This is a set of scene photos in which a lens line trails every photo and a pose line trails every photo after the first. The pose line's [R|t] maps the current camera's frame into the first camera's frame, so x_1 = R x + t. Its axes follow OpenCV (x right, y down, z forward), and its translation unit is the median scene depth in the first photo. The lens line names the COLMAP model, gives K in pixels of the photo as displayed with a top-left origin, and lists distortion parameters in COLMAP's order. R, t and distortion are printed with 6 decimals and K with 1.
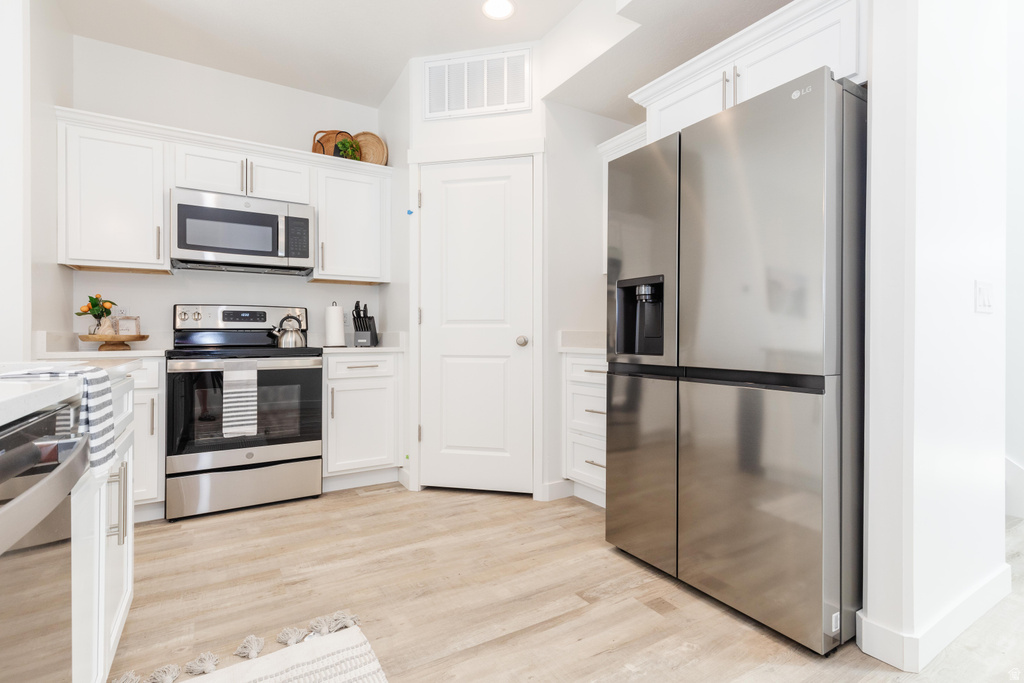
lens RADIAL K [[472.2, 0, 505.5], [0, 472.2, 340.5], [0, 0, 1]] dist [0.001833, -0.000212]
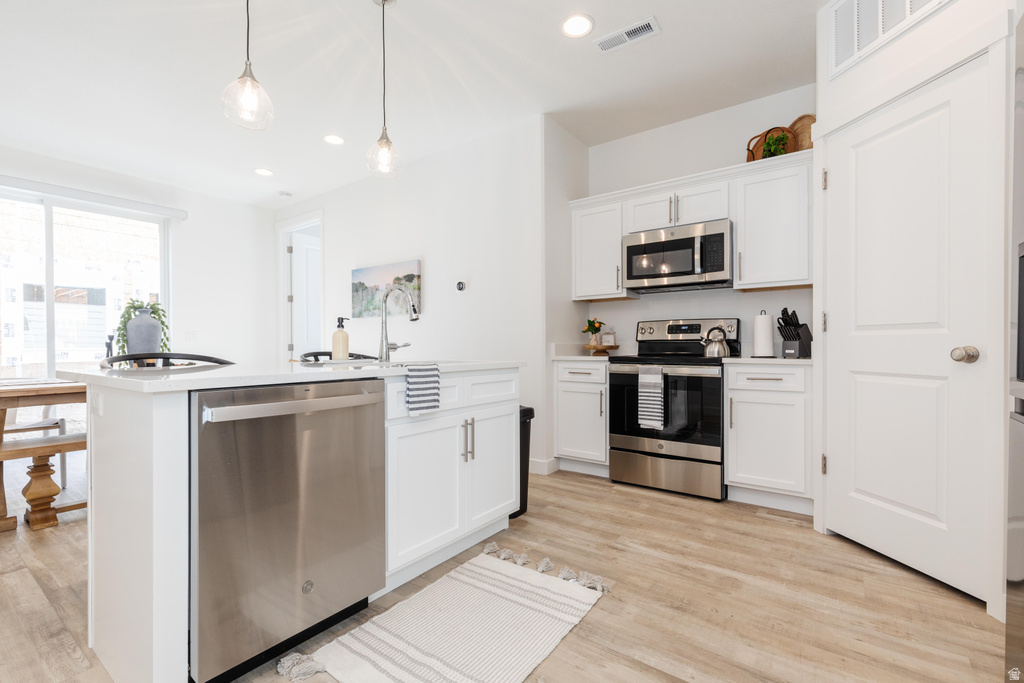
lens RADIAL K [[460.4, 0, 510.6], [0, 460.4, 354.7], [0, 0, 1]] dist [0.003368, -0.001155]
pose [[0.386717, 0.018402, -0.922015, 0.367912], [-0.006608, 0.999831, 0.017184, -0.005325], [0.922175, -0.000552, 0.386773, 0.196031]]
